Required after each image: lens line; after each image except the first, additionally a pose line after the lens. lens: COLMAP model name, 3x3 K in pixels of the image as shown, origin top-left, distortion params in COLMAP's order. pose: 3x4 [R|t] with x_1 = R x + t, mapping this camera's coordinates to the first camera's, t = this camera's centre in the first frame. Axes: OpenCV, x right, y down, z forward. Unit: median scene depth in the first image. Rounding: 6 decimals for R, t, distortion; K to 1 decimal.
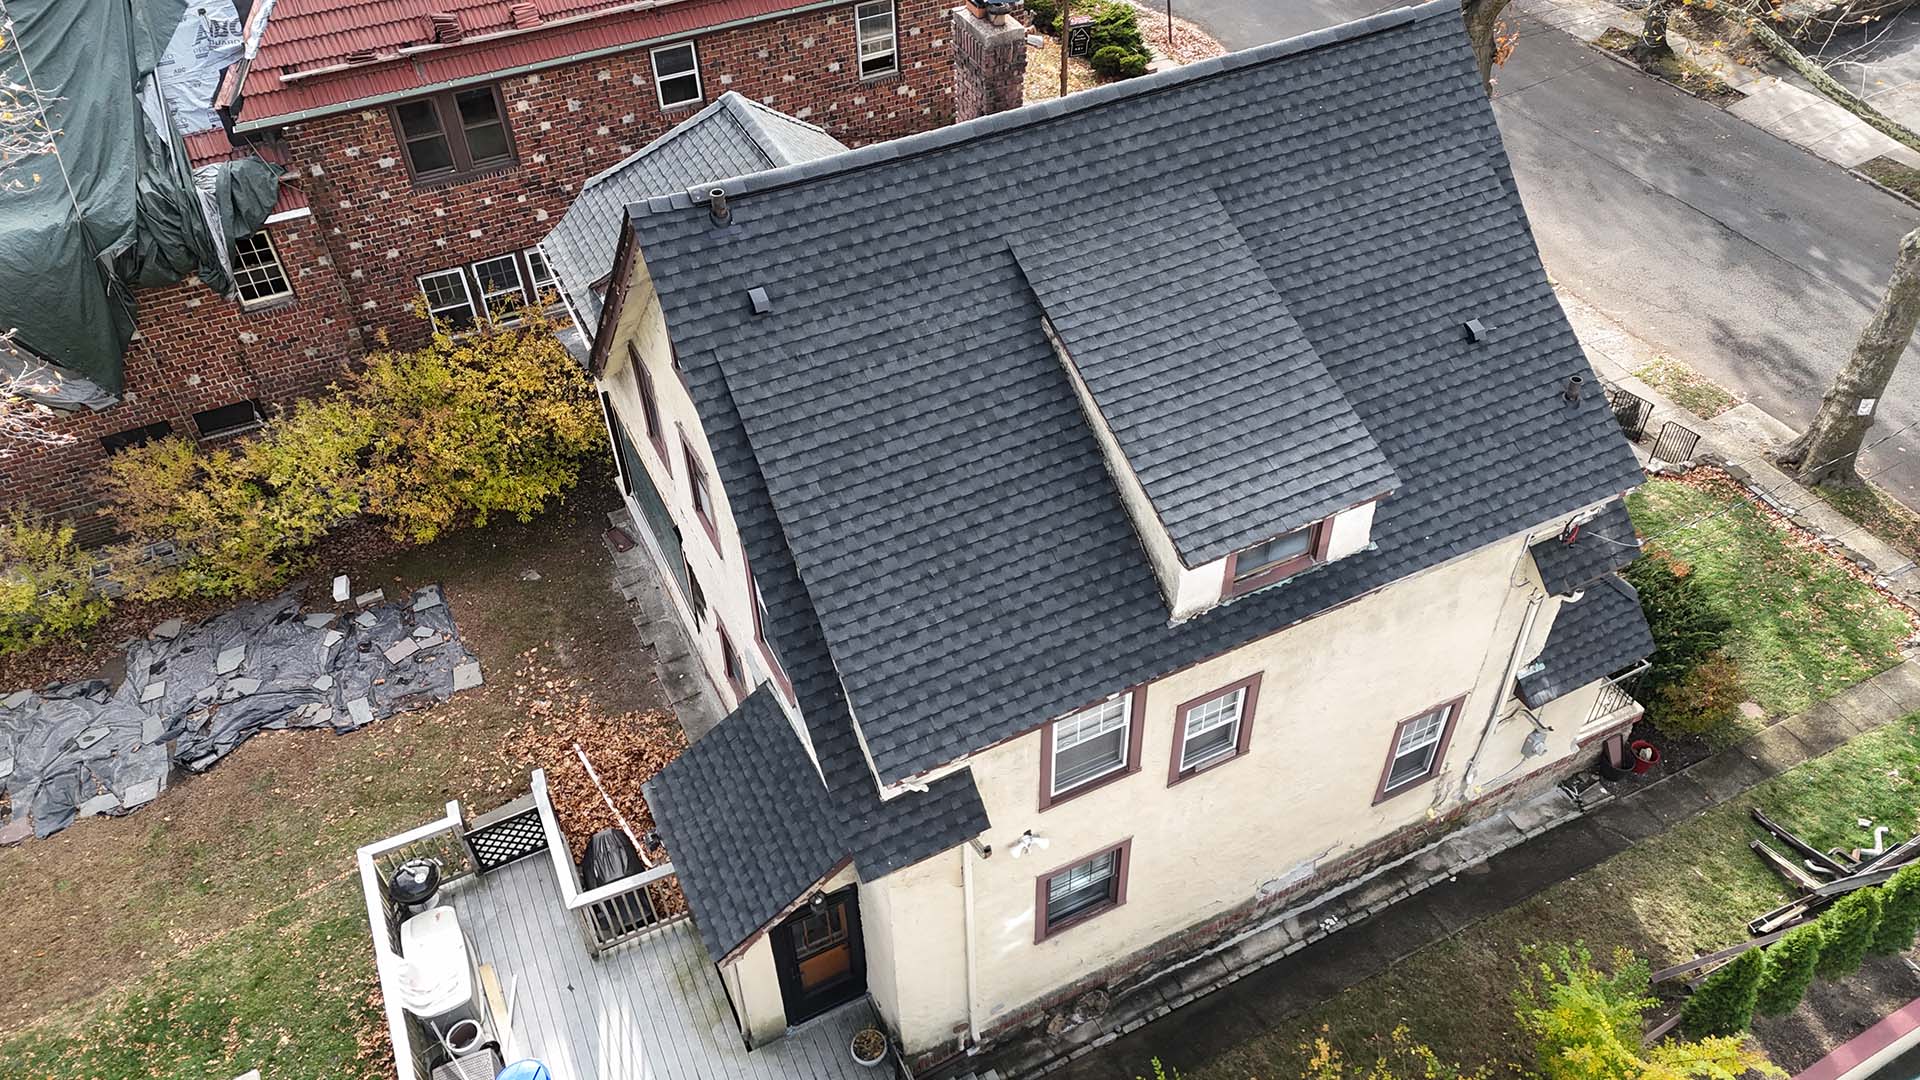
lens RADIAL K [[1394.6, 0, 958.7], [0, 1394.6, 540.9], [0, 0, 1]] dist [0.063457, -0.032382]
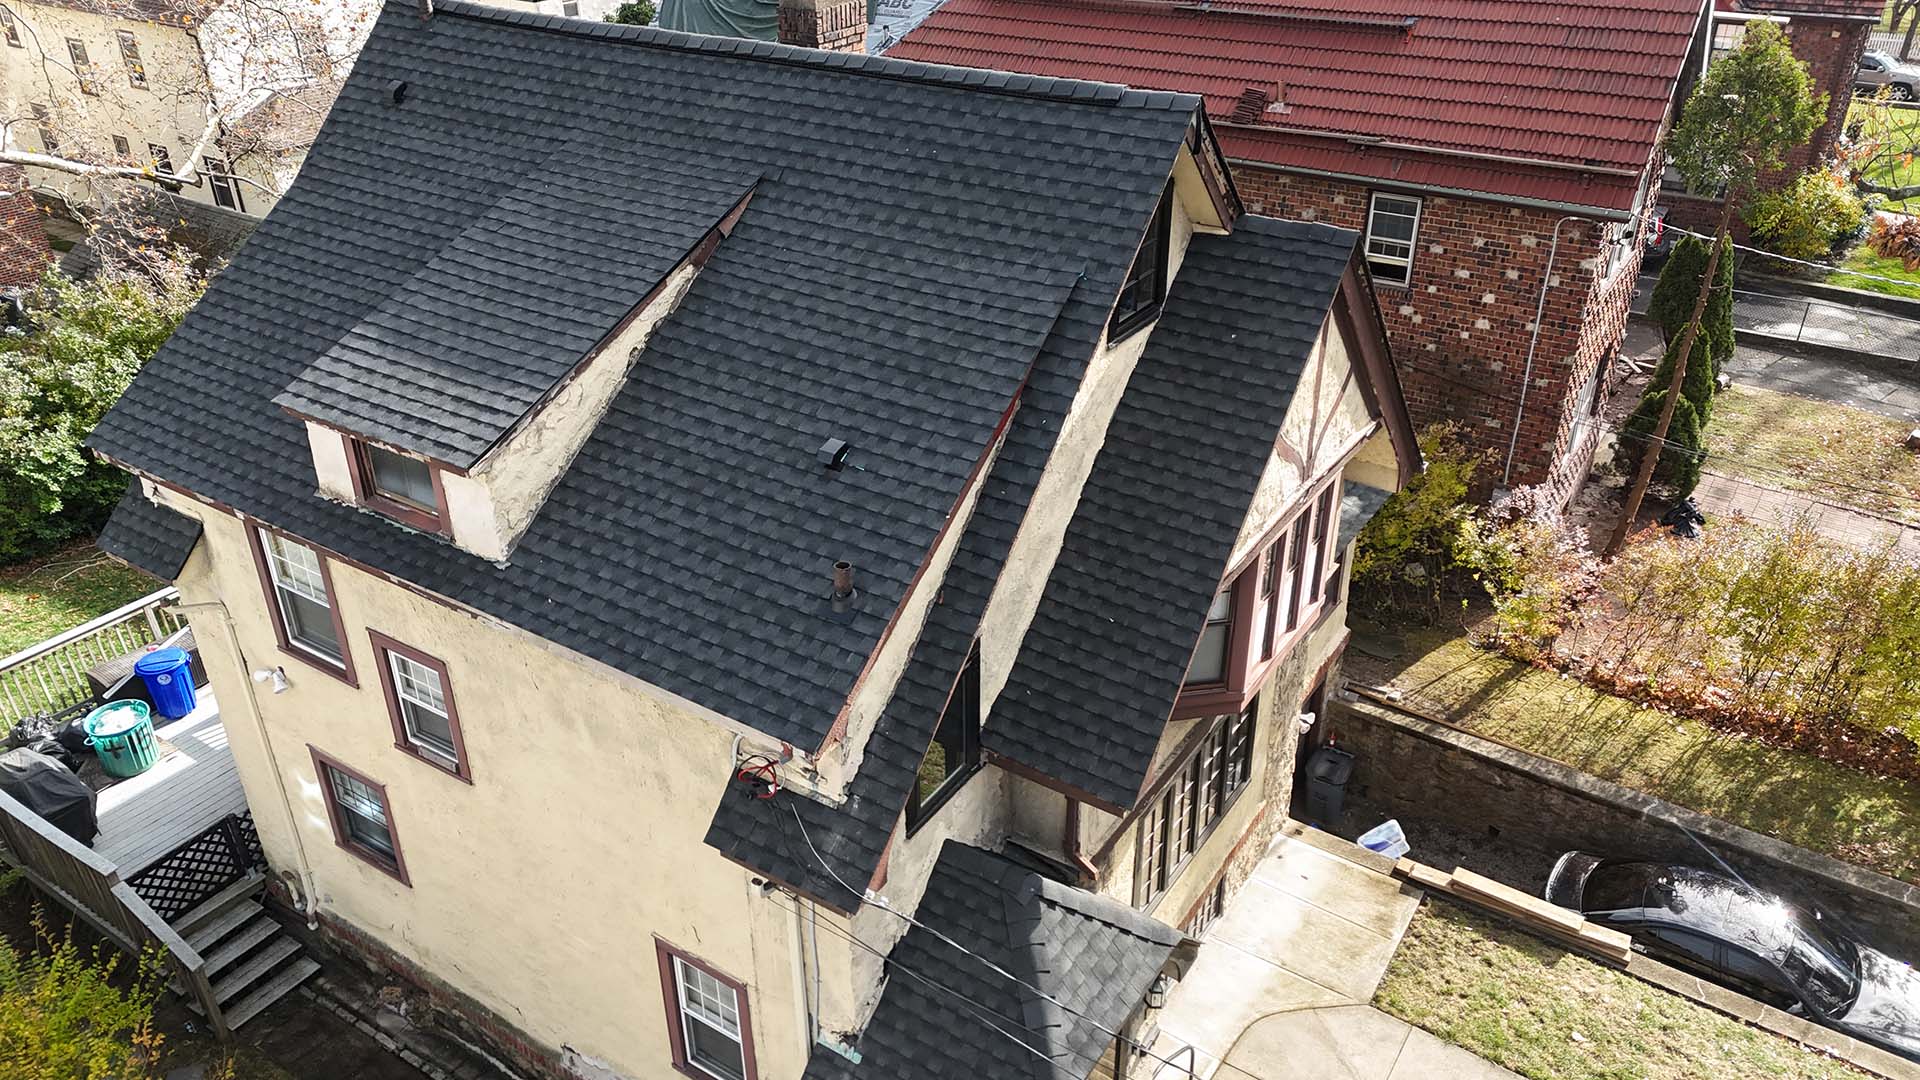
lens RADIAL K [[1394.6, 0, 953.5], [0, 1394.6, 545.4], [0, 0, 1]] dist [0.063457, -0.032382]
pose [[0.512791, 0.442473, -0.735706, 0.562536], [-0.590122, 0.804073, 0.072272, -0.119244], [0.623539, 0.397096, 0.673434, 0.349791]]
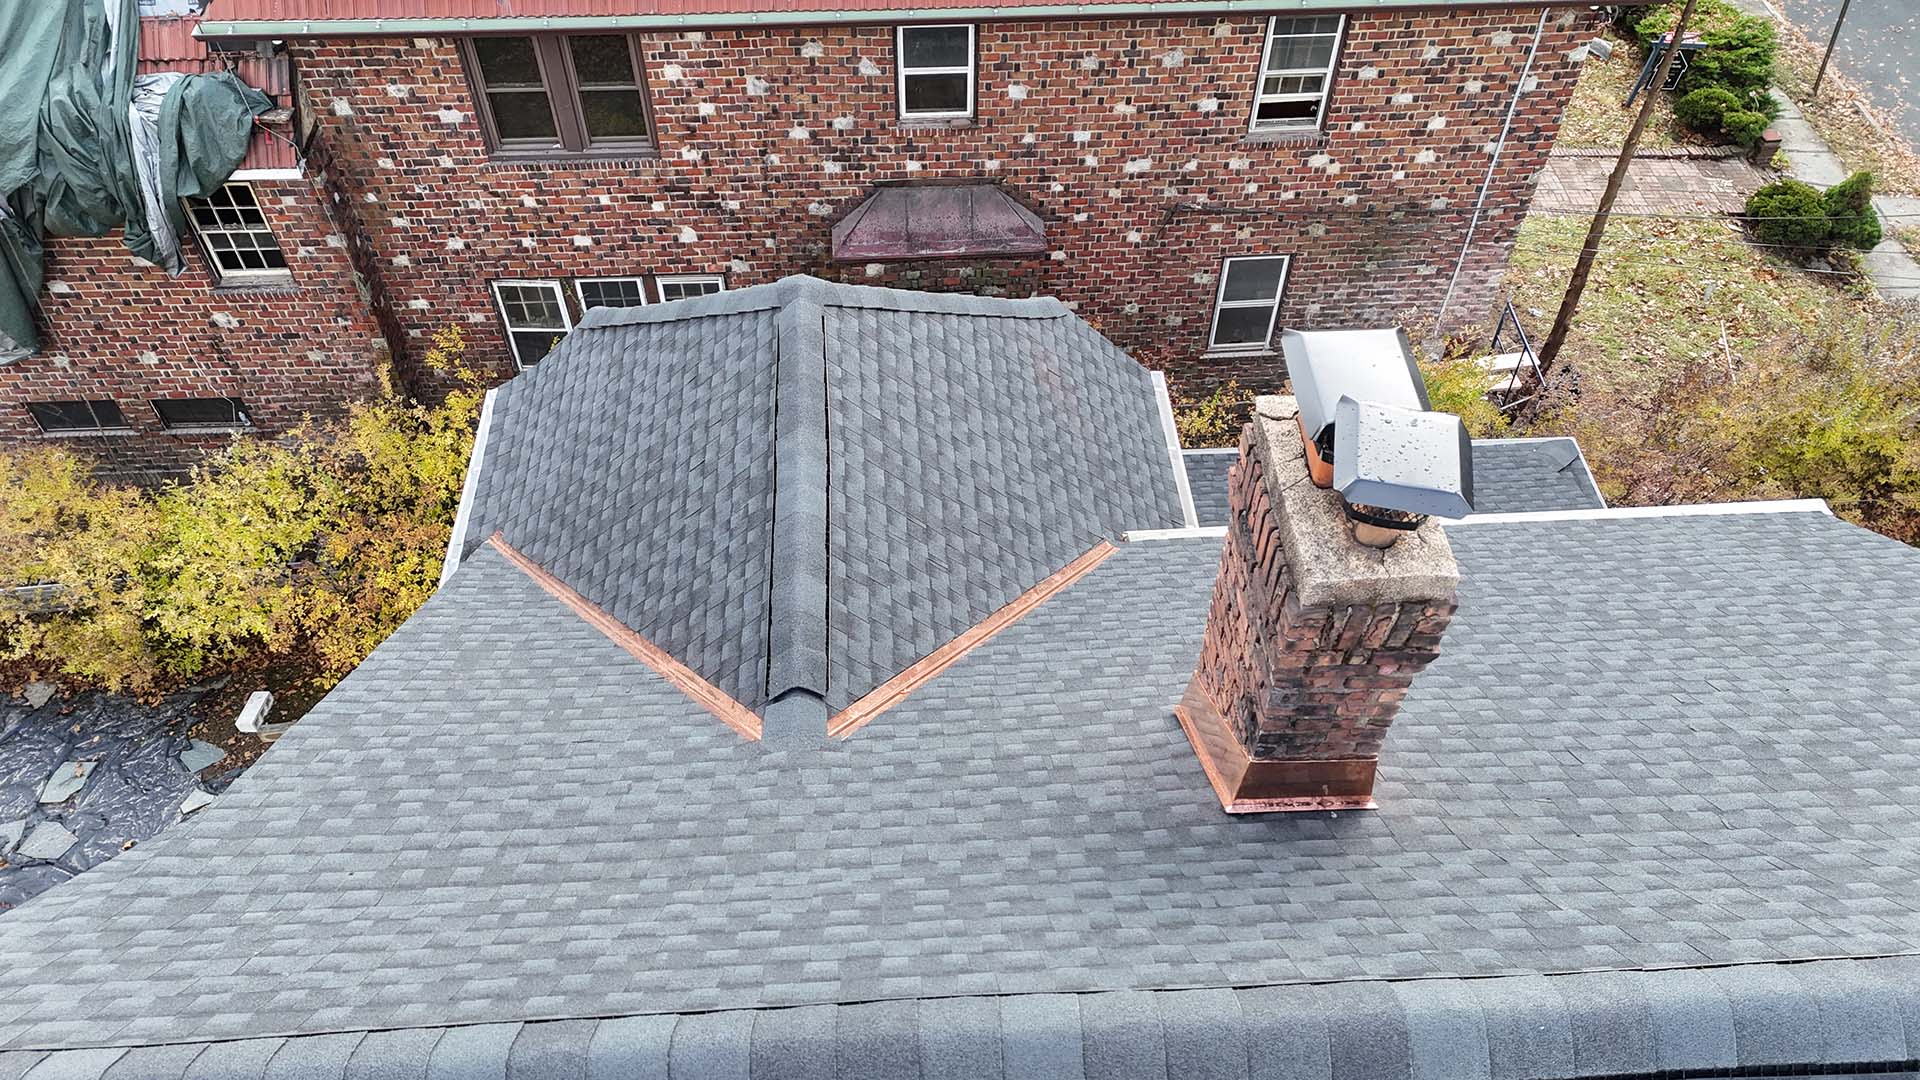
lens RADIAL K [[1394.6, 0, 957.9], [0, 1394.6, 530.0], [0, 0, 1]] dist [0.063457, -0.032382]
pose [[0.921431, 0.310641, -0.233381, 0.006800], [-0.284729, 0.948562, 0.138418, -0.237582], [0.264374, -0.061092, 0.962483, 0.431322]]
